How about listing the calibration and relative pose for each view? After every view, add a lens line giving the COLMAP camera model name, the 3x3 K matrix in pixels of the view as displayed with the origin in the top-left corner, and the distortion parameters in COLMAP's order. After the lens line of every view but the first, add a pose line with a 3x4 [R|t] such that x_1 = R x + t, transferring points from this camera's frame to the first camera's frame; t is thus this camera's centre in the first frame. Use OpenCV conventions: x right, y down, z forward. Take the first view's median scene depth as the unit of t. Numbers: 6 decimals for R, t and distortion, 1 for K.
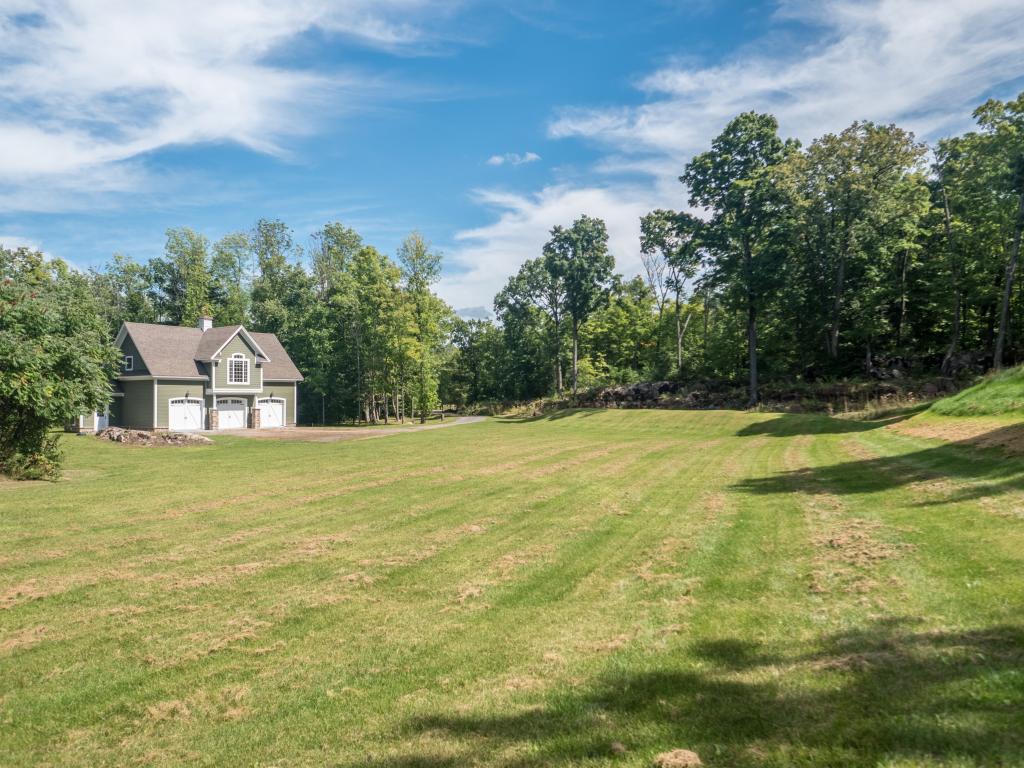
lens RADIAL K [[775.0, 0, 512.0], [0, 775.0, 384.0], [0, 0, 1]] dist [-0.001917, -0.006057]
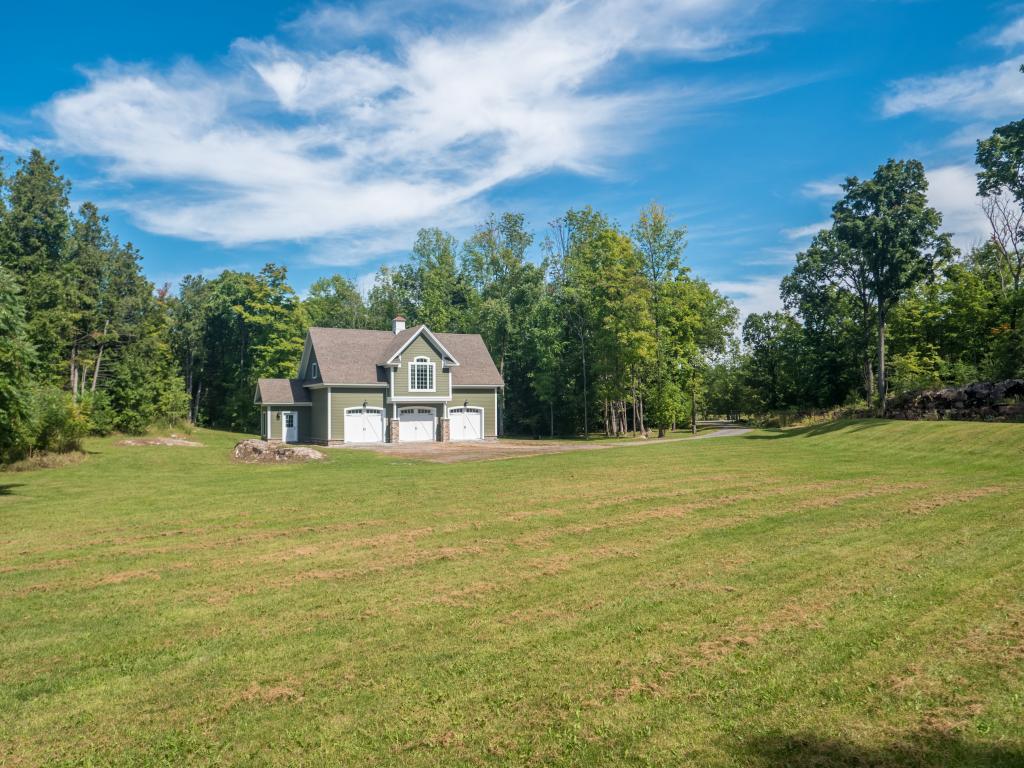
lens RADIAL K [[706.2, 0, 495.2], [0, 706.2, 388.4], [0, 0, 1]] dist [-0.097943, 0.042862]
pose [[0.871615, -0.016057, -0.489928, 0.084352], [0.012918, 0.999869, -0.009789, 0.004234], [0.490021, 0.002204, 0.871708, 0.256462]]
